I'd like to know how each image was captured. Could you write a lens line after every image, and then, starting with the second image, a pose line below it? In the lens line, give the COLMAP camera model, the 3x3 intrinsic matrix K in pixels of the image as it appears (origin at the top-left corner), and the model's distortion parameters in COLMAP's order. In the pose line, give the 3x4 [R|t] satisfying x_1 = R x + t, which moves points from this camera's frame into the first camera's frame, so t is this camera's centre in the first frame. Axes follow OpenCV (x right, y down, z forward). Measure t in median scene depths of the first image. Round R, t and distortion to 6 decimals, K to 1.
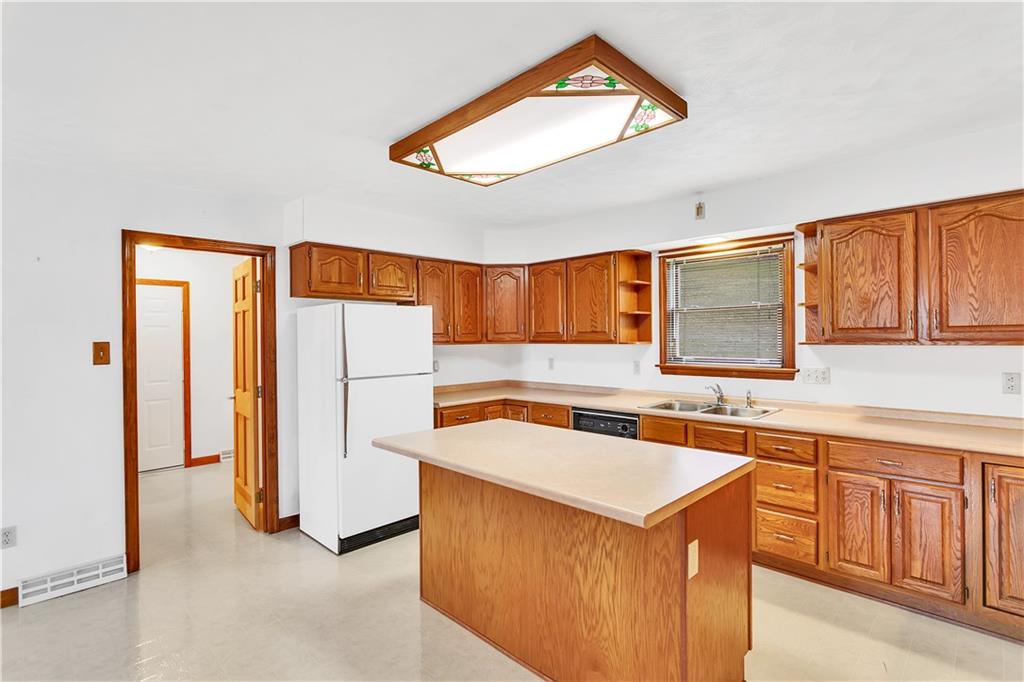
lens RADIAL K [[489.9, 0, 509.8], [0, 489.9, 334.4], [0, 0, 1]] dist [-0.013125, -0.000041]
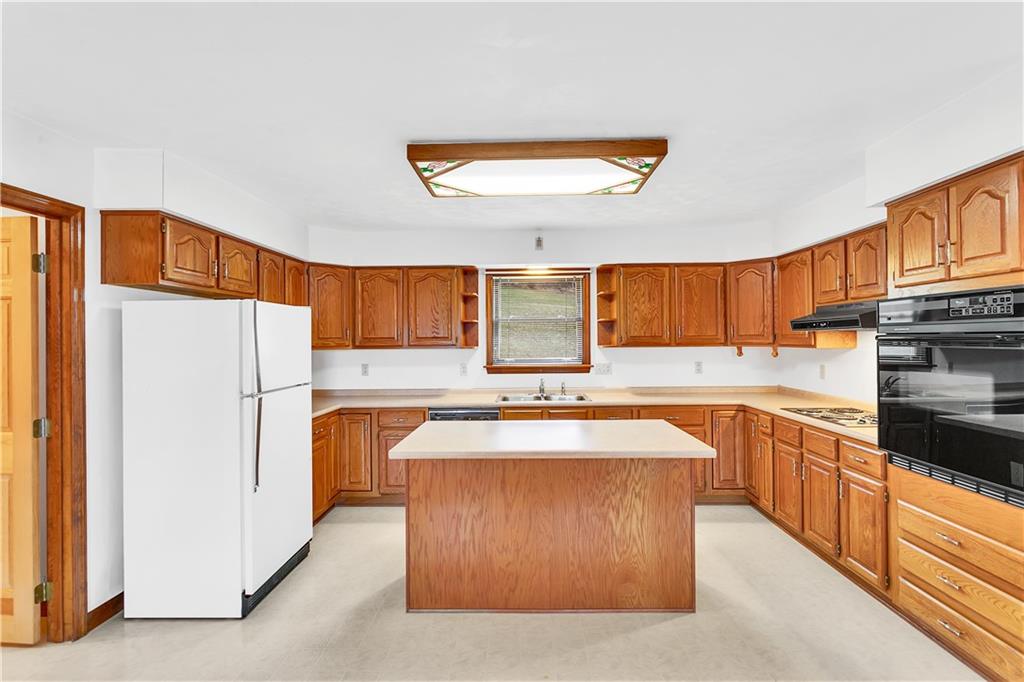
lens RADIAL K [[501.4, 0, 514.9], [0, 501.4, 335.1], [0, 0, 1]] dist [-0.005272, 0.001682]
pose [[0.719964, 0.010052, 0.693938, -0.561914], [-0.003428, 0.999934, -0.010929, 0.001087], [-0.694003, 0.005490, 0.719952, 0.101118]]
